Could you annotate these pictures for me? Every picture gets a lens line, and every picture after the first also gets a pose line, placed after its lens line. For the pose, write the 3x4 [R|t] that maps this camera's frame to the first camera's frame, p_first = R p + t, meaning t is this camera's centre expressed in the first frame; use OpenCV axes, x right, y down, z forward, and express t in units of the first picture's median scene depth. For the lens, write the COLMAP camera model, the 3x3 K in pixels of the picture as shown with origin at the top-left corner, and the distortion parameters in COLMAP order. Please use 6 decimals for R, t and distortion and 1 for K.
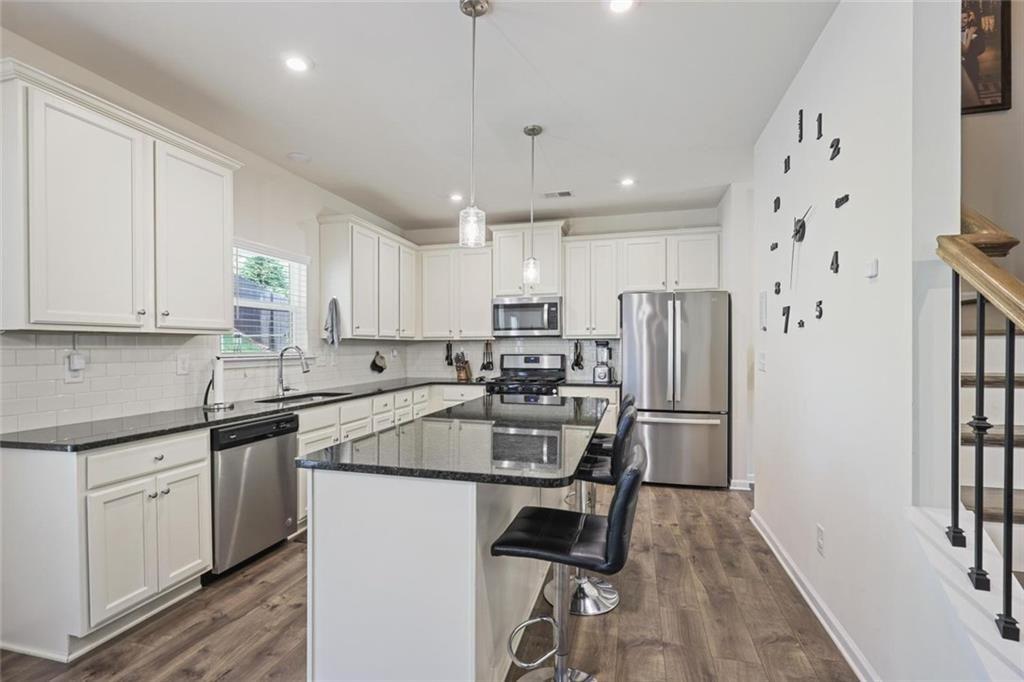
lens RADIAL K [[462.7, 0, 508.1], [0, 462.7, 349.8], [0, 0, 1]] dist [0.001771, -0.000238]
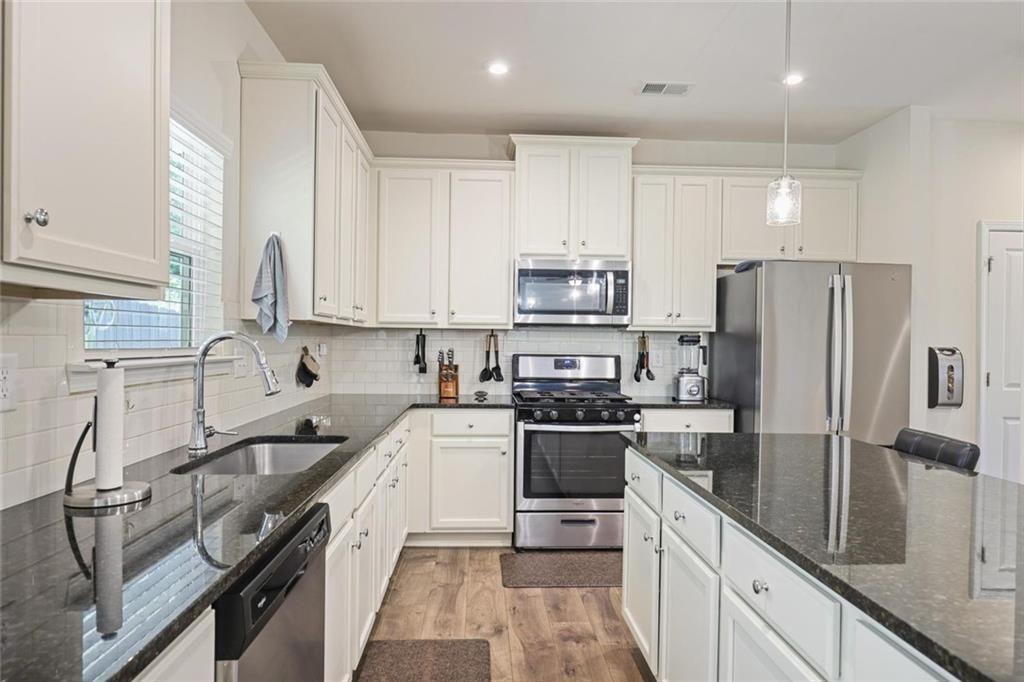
lens RADIAL K [[622.8, 0, 513.0], [0, 622.8, 342.8], [0, 0, 1]] dist [-0.000591, 0.000567]
pose [[0.950951, 0.016641, 0.308895, -0.286250], [-0.015722, 0.999861, -0.005463, -0.000410], [-0.308943, 0.000339, 0.951081, 0.264430]]
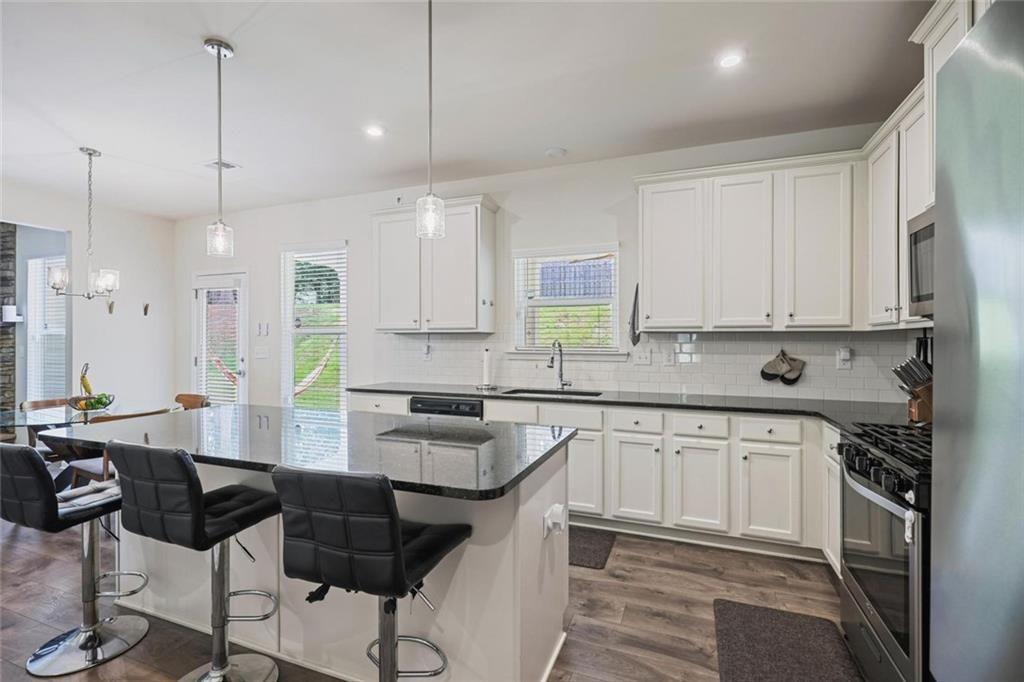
lens RADIAL K [[462.7, 0, 521.5], [0, 462.7, 338.0], [0, 0, 1]] dist [0.001771, -0.000238]
pose [[-0.098445, -0.006165, -0.995123, 0.390468], [-0.011924, 0.999916, -0.005015, -0.006080], [0.995071, 0.011372, -0.098511, 0.733578]]
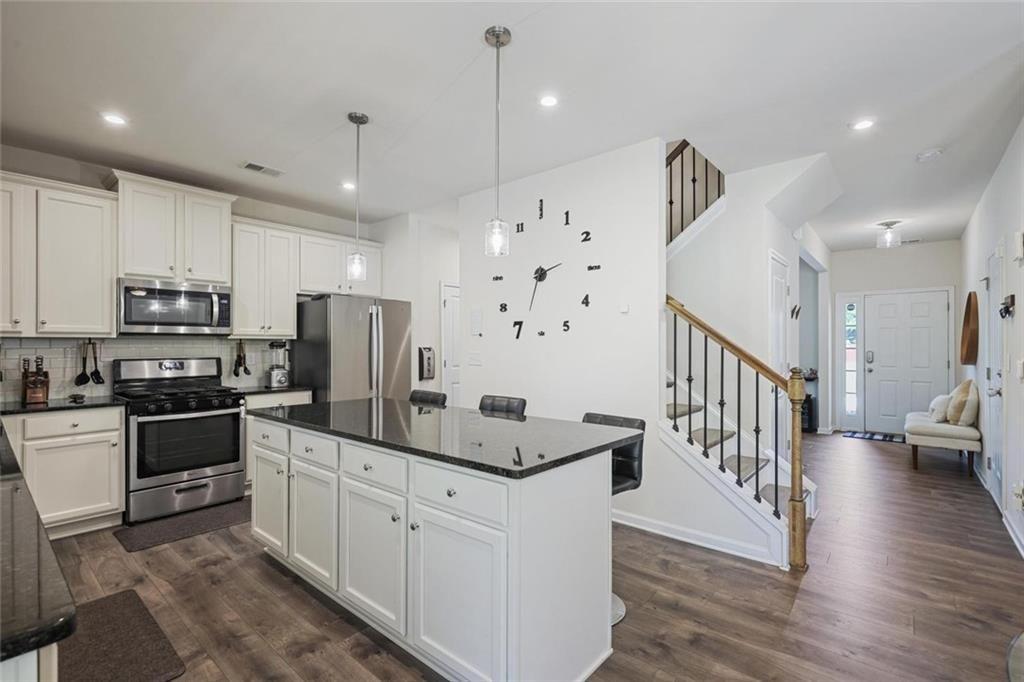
lens RADIAL K [[462.7, 0, 512.0], [0, 462.7, 342.2], [0, 0, 1]] dist [0.001771, -0.000238]
pose [[0.432005, 0.012130, 0.901790, -0.410006], [0.007672, 0.999824, -0.017123, 0.000679], [-0.901839, 0.014316, 0.431836, 0.197601]]
